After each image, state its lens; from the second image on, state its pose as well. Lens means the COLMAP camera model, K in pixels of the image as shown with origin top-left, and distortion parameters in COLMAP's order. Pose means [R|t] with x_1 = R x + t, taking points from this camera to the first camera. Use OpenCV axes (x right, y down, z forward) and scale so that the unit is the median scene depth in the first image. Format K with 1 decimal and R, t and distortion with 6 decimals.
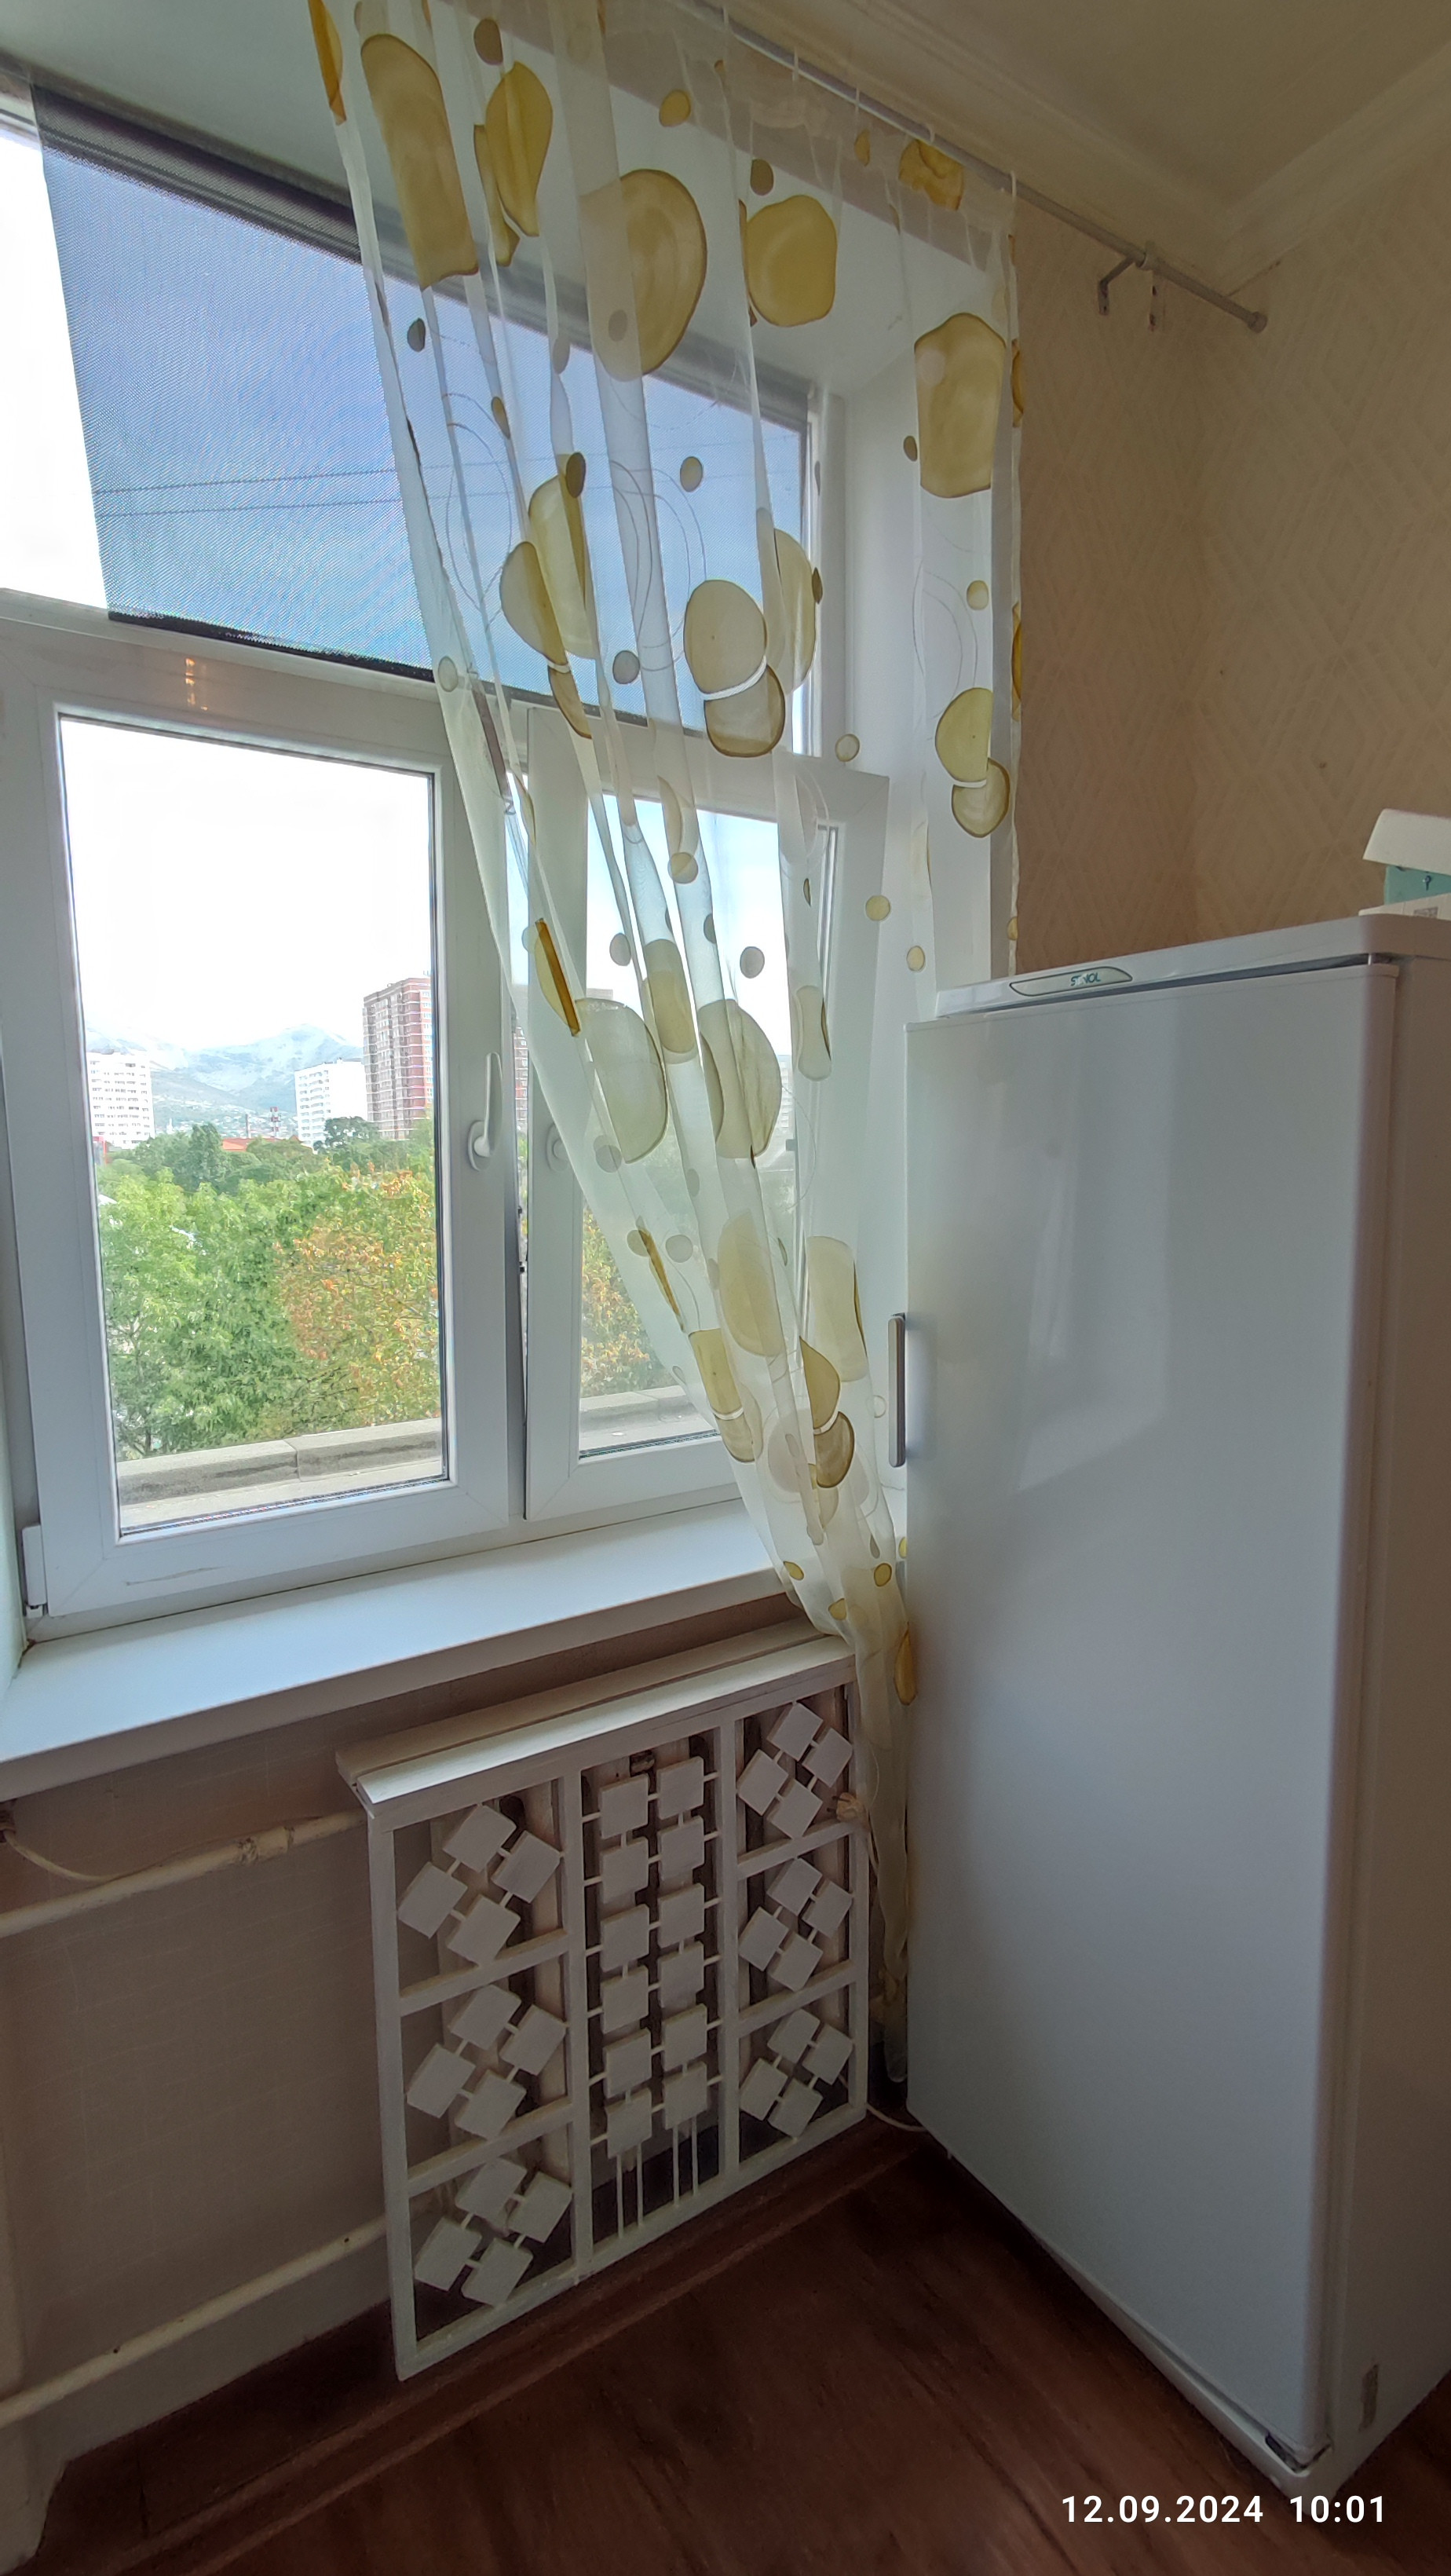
lens RADIAL K [[1234.9, 0, 792.5], [0, 1234.9, 1295.1], [0, 0, 1]] dist [0.001164, 0.000004]
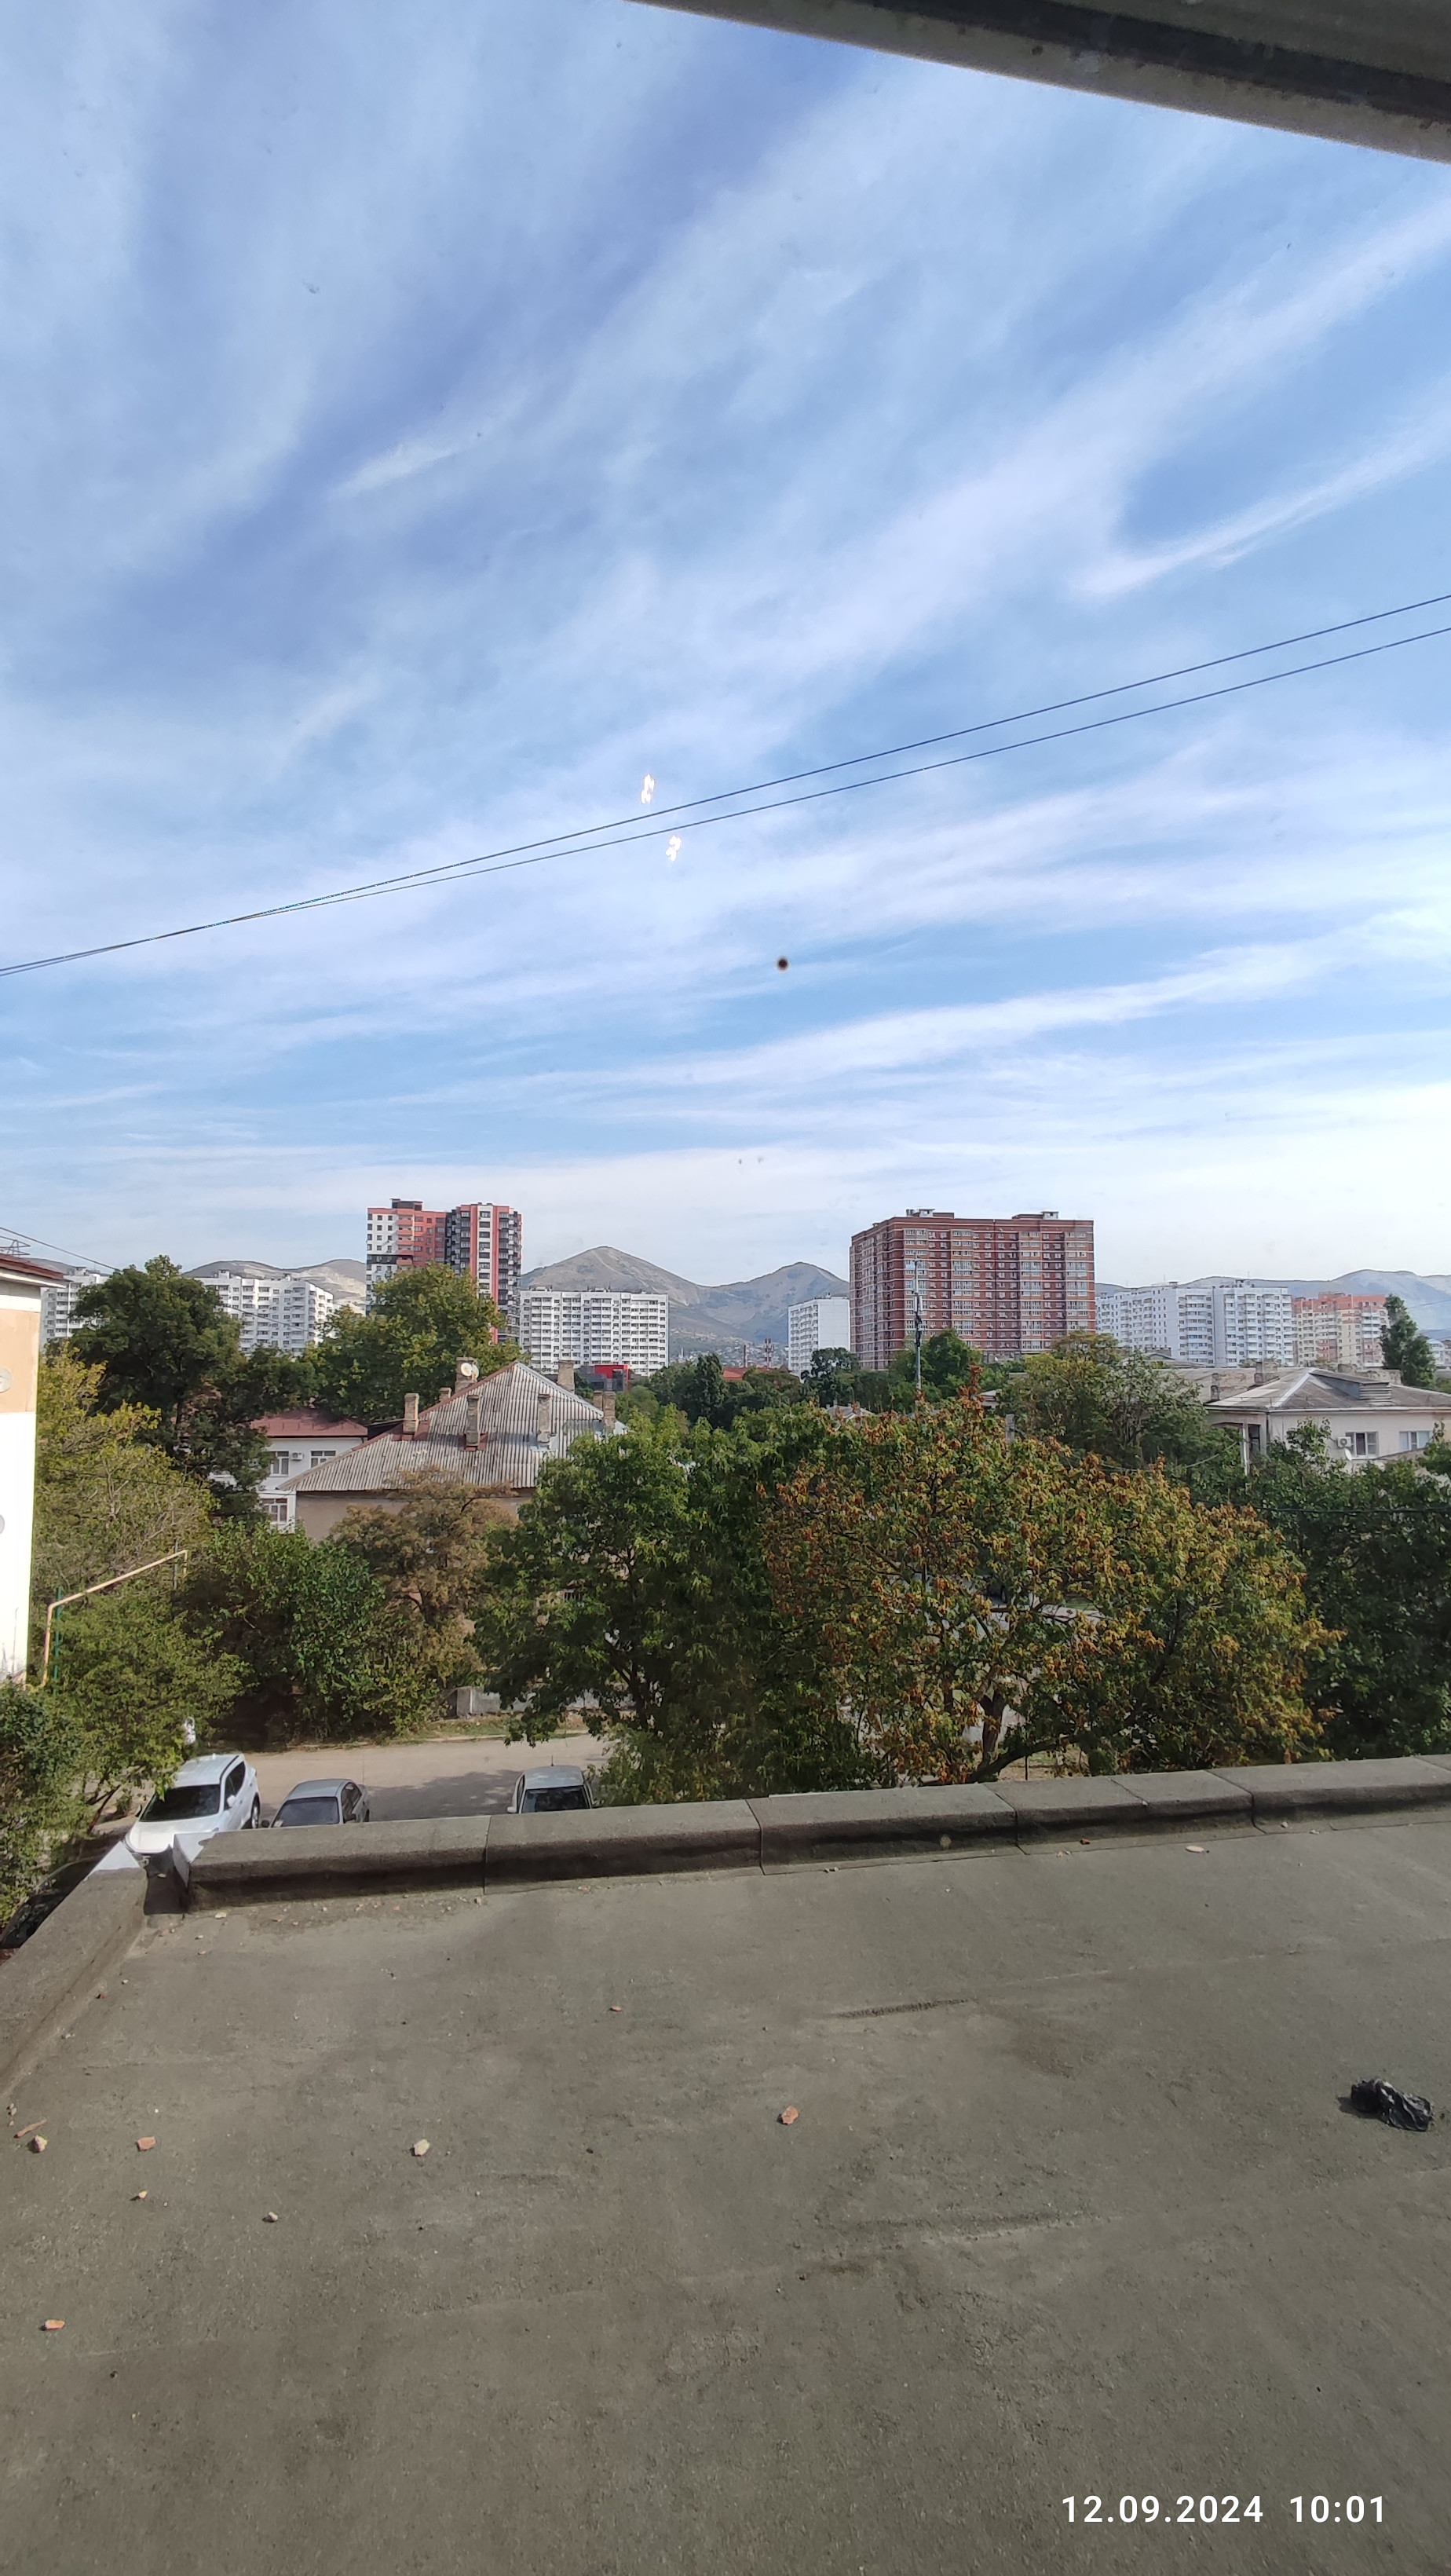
lens RADIAL K [[1143.0, 0, 732.2], [0, 1143.0, 1283.8], [0, 0, 1]] dist [0.001833, 0.000079]
pose [[0.909951, -0.019553, -0.414255, -0.036153], [-0.059539, 0.982381, -0.177152, -0.022124], [0.410420, 0.185864, 0.892754, 0.092420]]
